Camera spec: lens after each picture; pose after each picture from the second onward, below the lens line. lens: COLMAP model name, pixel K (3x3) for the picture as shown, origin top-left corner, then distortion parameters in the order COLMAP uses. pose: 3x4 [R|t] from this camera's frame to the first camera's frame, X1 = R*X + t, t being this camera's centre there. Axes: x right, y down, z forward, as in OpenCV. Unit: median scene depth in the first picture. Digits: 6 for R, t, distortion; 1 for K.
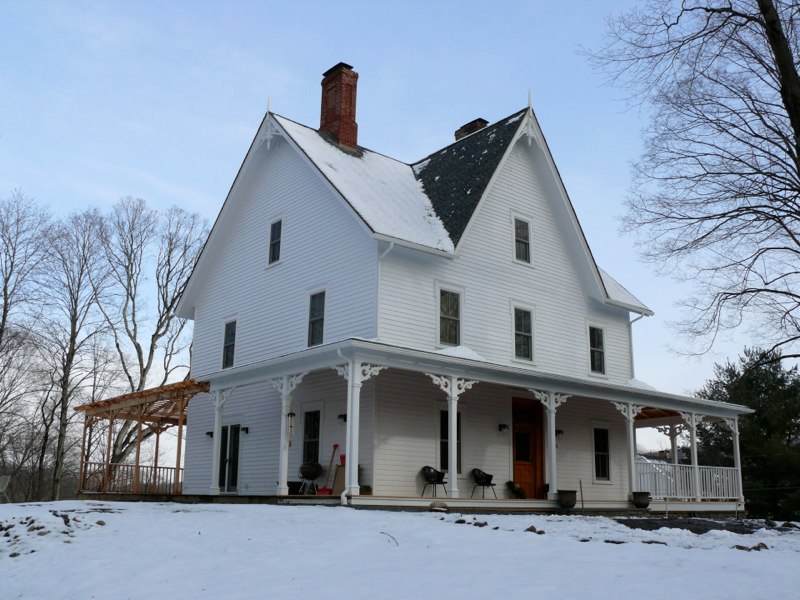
lens RADIAL K [[818.5, 0, 398.6], [0, 818.5, 300.6], [0, 0, 1]] dist [-0.090596, 0.000000]
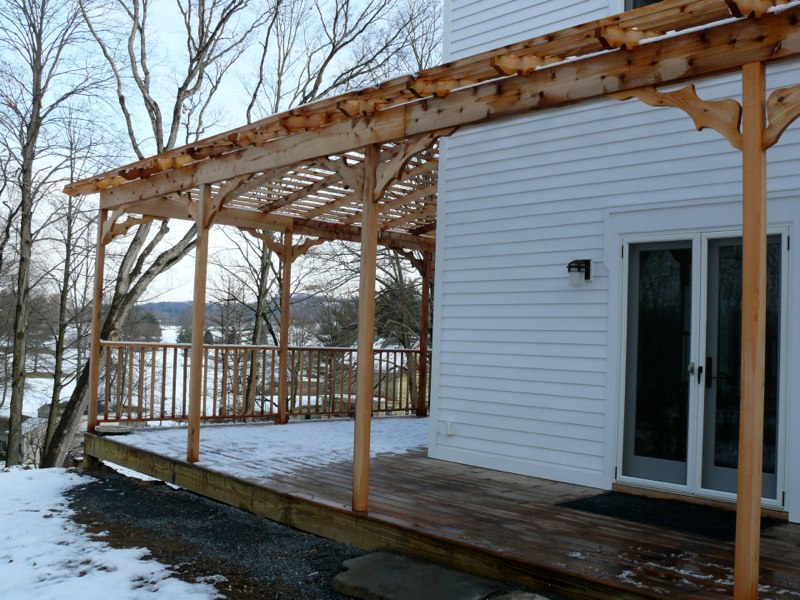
lens RADIAL K [[818.5, 0, 401.8], [0, 818.5, 301.8], [0, 0, 1]] dist [-0.090596, 0.000000]
pose [[0.998371, 0.021587, 0.052807, -0.165079], [-0.032116, 0.977709, 0.207493, 0.063351], [-0.047151, -0.208851, 0.976810, 0.385957]]
